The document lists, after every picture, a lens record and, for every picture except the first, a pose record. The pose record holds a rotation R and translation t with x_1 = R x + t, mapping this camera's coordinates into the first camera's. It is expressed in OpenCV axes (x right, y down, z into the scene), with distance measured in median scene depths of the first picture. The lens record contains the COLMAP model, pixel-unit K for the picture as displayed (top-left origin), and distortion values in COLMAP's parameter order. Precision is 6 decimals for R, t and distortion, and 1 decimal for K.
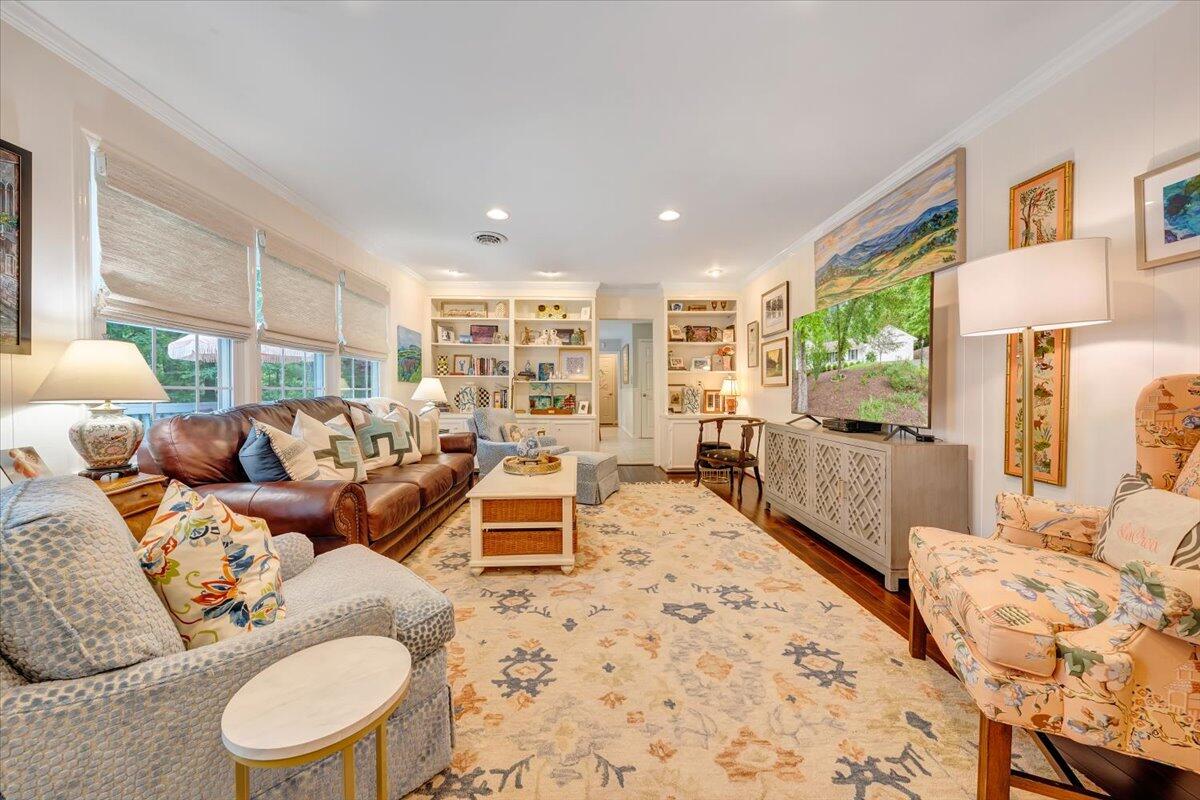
lens RADIAL K [[409.8, 0, 595.9], [0, 409.8, 394.7], [0, 0, 1]] dist [-0.003964, -0.000229]
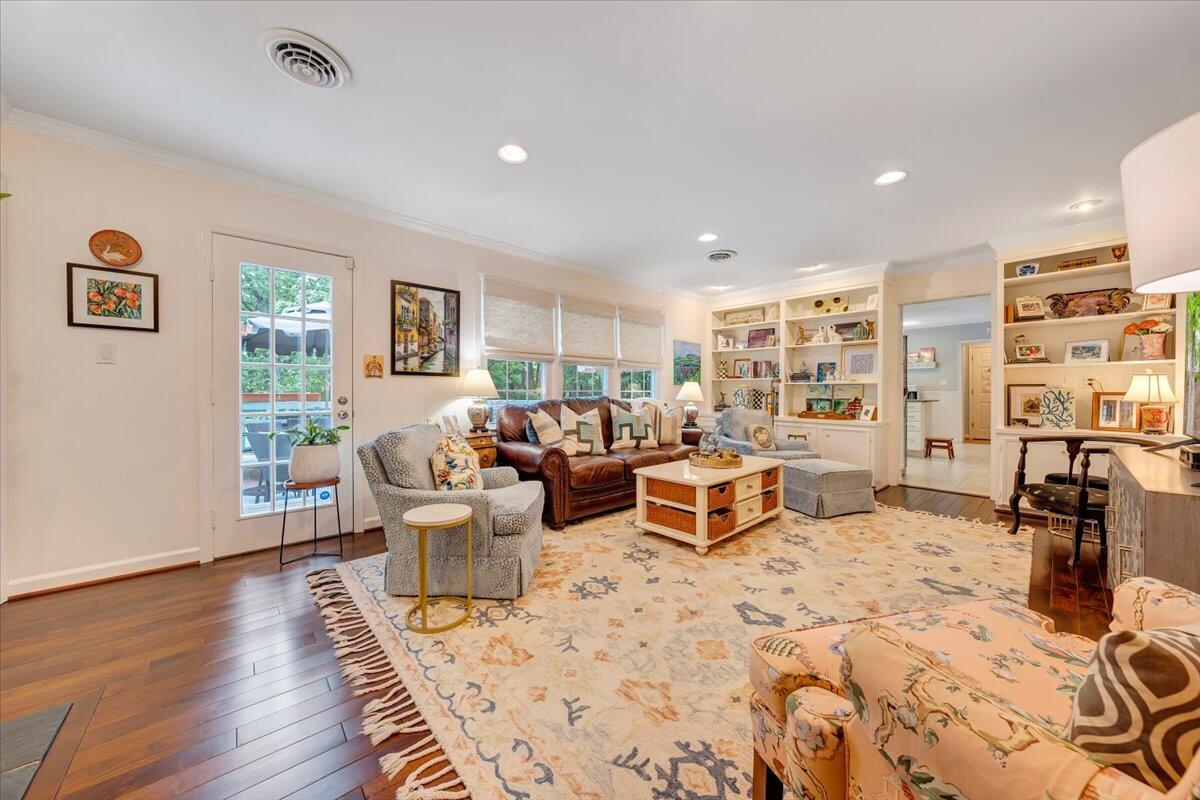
lens RADIAL K [[409.8, 0, 595.9], [0, 409.8, 394.7], [0, 0, 1]] dist [-0.003964, -0.000229]
pose [[0.642468, 0.006033, -0.766289, 0.423876], [-0.009771, 0.999952, -0.000319, -0.000861], [0.766250, 0.007692, 0.642496, 0.033949]]
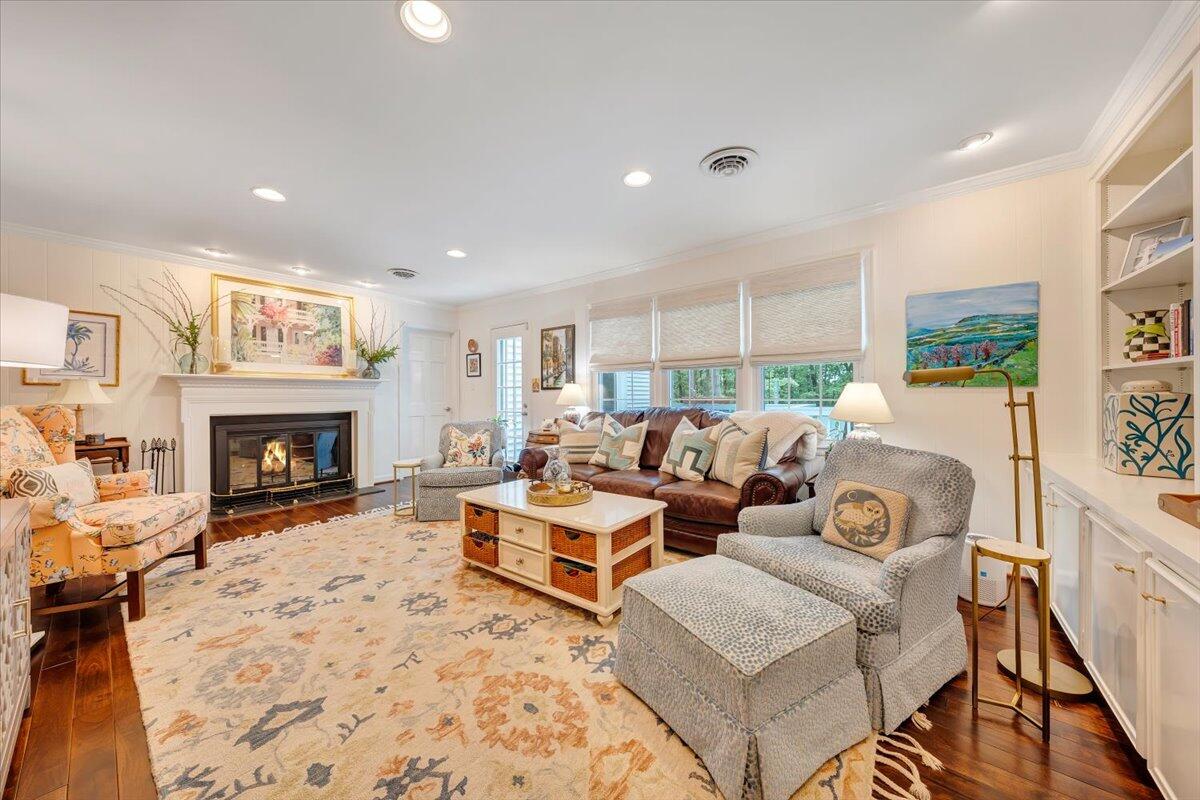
lens RADIAL K [[409.8, 0, 595.9], [0, 409.8, 394.7], [0, 0, 1]] dist [-0.003964, -0.000229]
pose [[-0.650827, 0.007471, -0.759189, 0.392436], [0.002628, 0.999968, 0.007588, -0.036706], [0.759221, 0.002943, -0.650826, 1.412429]]
